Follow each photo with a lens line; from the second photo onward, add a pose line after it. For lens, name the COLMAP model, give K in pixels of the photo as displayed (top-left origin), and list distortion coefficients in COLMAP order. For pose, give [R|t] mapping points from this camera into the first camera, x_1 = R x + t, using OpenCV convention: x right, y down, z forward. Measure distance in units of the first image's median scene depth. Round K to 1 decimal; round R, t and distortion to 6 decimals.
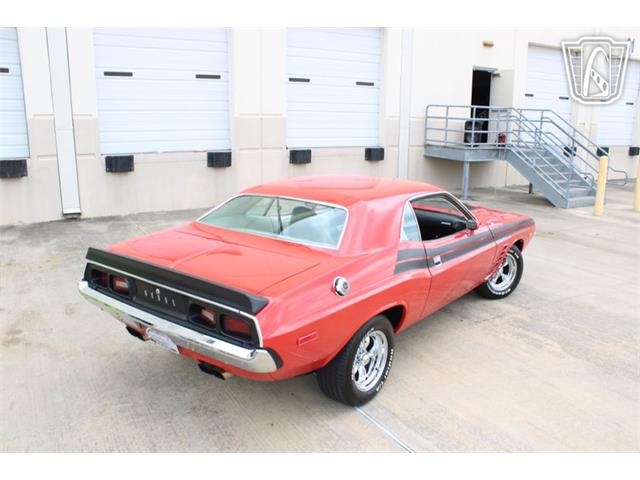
lens RADIAL K [[540.1, 0, 323.9], [0, 540.1, 246.5], [0, 0, 1]] dist [-0.170600, 0.159985]
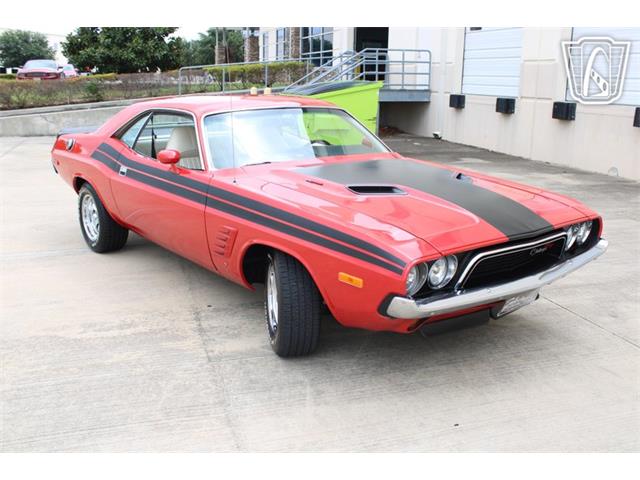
lens RADIAL K [[643.1, 0, 320.0], [0, 643.1, 240.0], [0, 0, 1]] dist [-0.143338, 0.169007]
pose [[-0.224583, 0.226343, -0.947804, 0.480144], [-0.242310, 0.929128, 0.279298, -0.101595], [0.943848, 0.292388, -0.153821, 0.592864]]
